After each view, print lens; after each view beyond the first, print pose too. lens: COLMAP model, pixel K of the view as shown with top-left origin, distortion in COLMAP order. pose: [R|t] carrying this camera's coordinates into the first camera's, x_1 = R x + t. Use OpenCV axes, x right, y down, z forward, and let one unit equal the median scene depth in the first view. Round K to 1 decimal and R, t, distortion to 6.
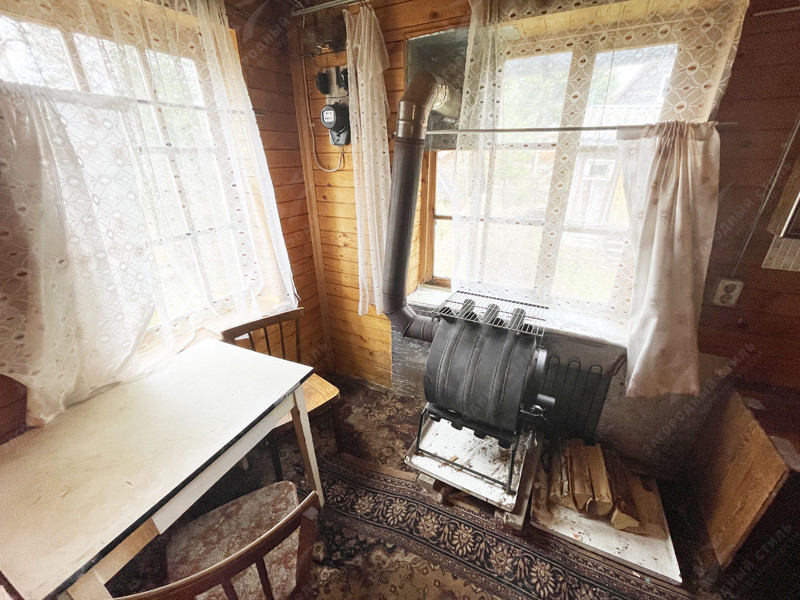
lens RADIAL K [[330.9, 0, 395.9], [0, 330.9, 301.9], [0, 0, 1]] dist [0.003085, -0.000264]
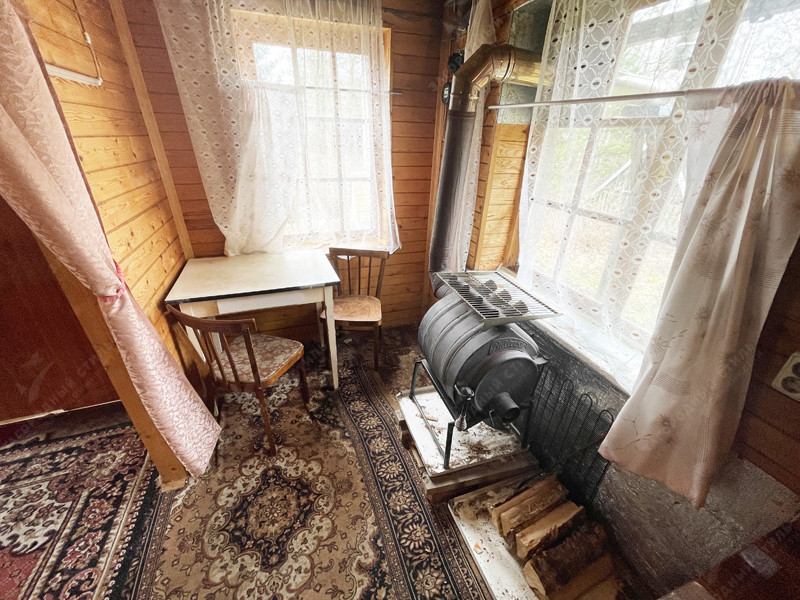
lens RADIAL K [[330.9, 0, 391.9], [0, 330.9, 302.3], [0, 0, 1]] dist [0.003085, -0.000264]
pose [[0.708630, 0.349668, -0.612843, 0.728324], [-0.322898, 0.932988, 0.158966, -0.007381], [0.627360, 0.085238, 0.774050, 0.068550]]
